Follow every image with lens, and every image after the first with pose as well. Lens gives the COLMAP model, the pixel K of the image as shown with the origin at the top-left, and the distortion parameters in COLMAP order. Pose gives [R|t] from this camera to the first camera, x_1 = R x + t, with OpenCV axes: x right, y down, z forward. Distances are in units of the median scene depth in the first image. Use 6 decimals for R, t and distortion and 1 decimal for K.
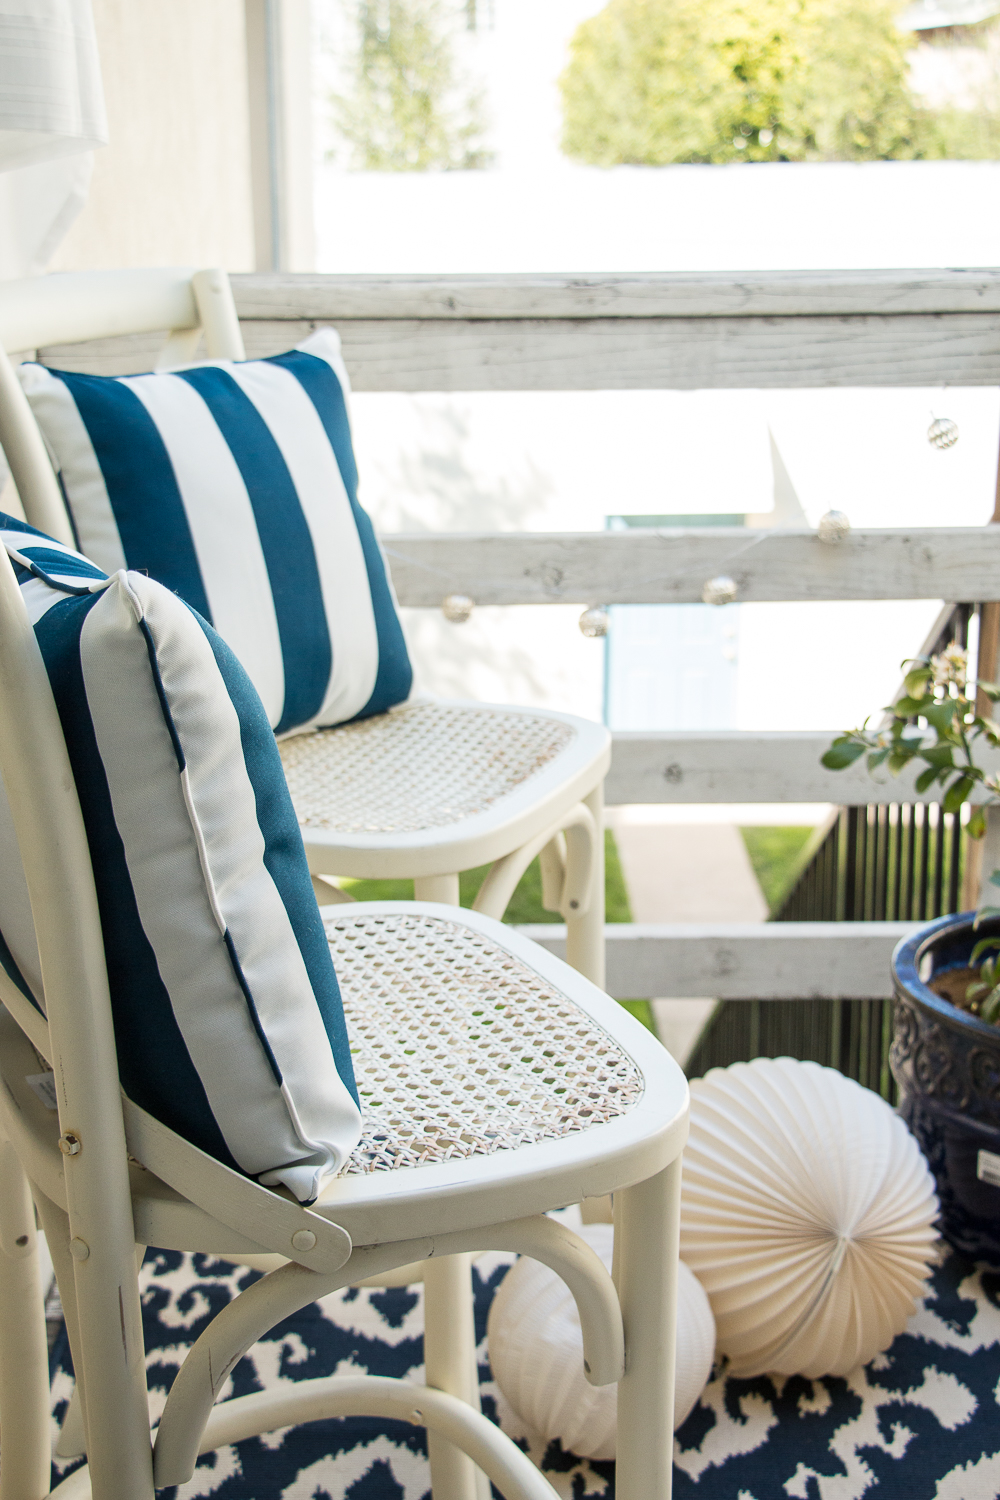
lens RADIAL K [[2226.0, 0, 503.6], [0, 2226.0, 792.7], [0, 0, 1]] dist [-0.042023, 0.646044]
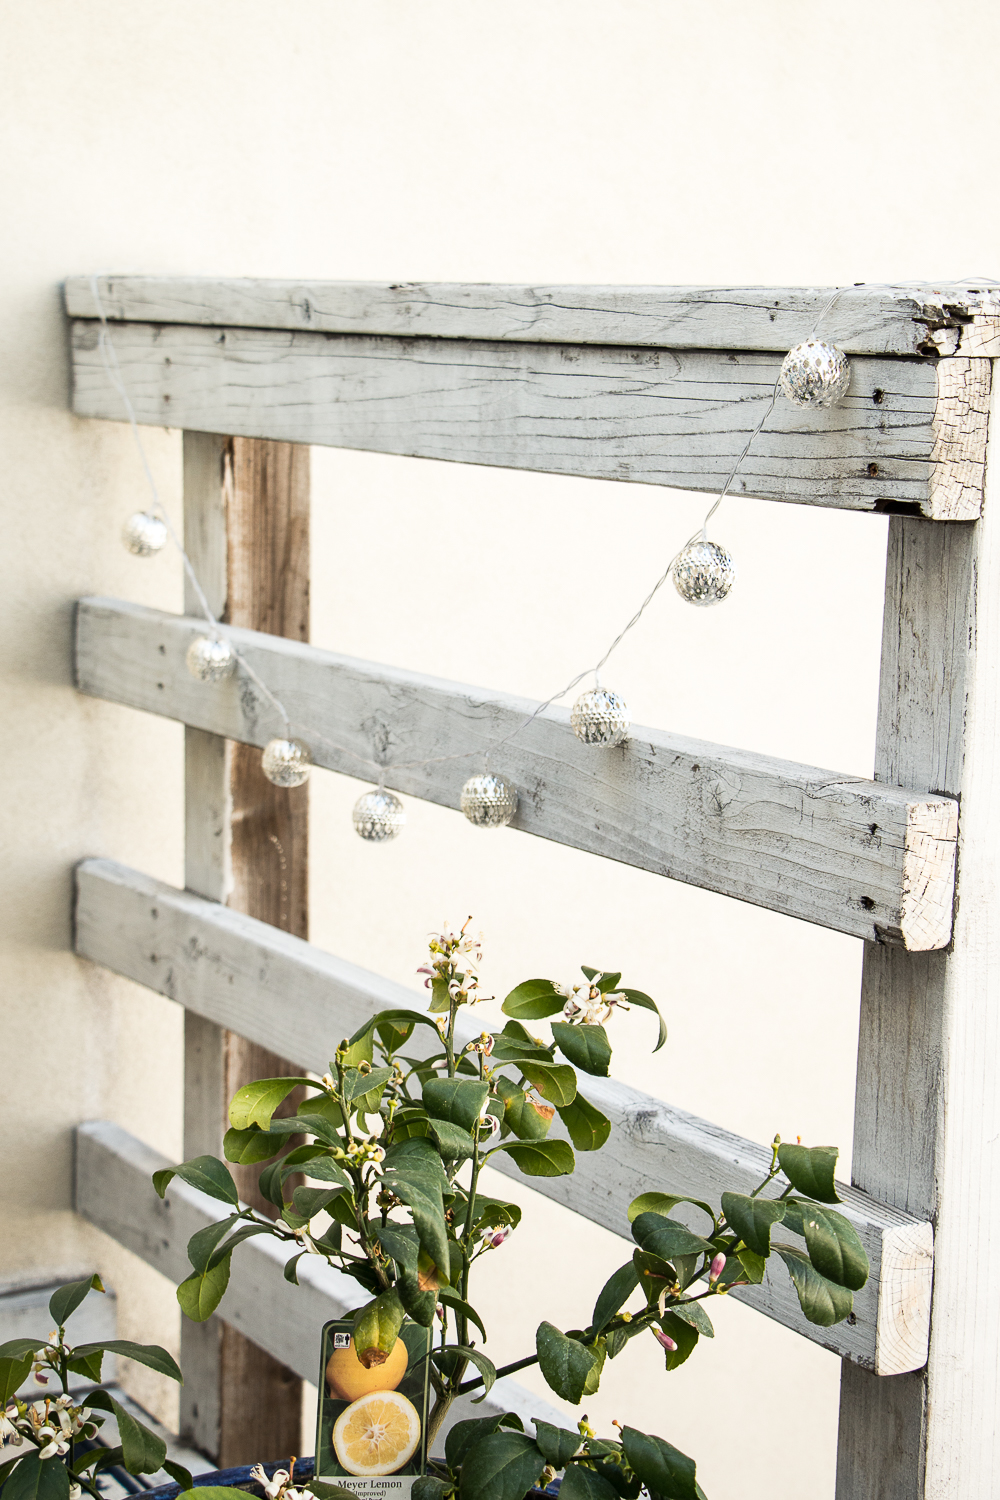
lens RADIAL K [[2946.4, 0, 500.0], [0, 2946.4, 750.0], [0, 0, 1]] dist [0.200050, 0.370650]
pose [[0.501891, 0.149856, -0.851850, 0.778861], [-0.224252, 0.973743, 0.039175, -0.138000], [0.835354, 0.171367, 0.522318, 0.603028]]
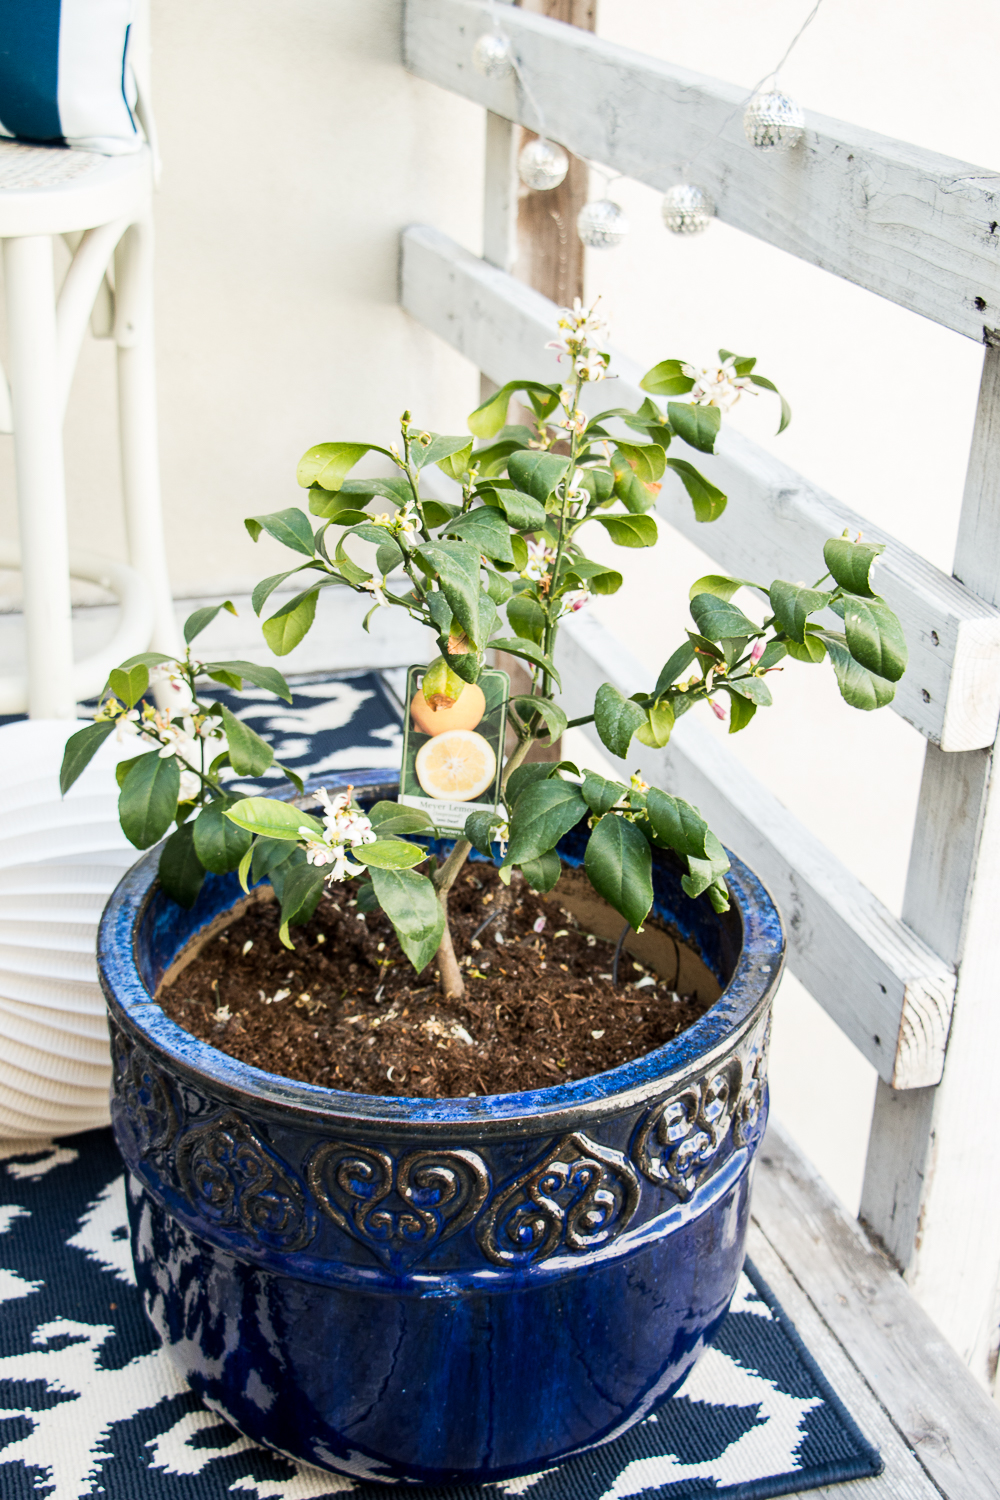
lens RADIAL K [[2226.0, 0, 503.6], [0, 2226.0, 792.7], [0, 0, 1]] dist [-0.042023, 0.646044]
pose [[0.316015, 0.420496, -0.850481, 0.699825], [-0.256641, 0.900886, 0.350056, -0.146244], [0.913384, 0.107646, 0.392610, 0.741686]]
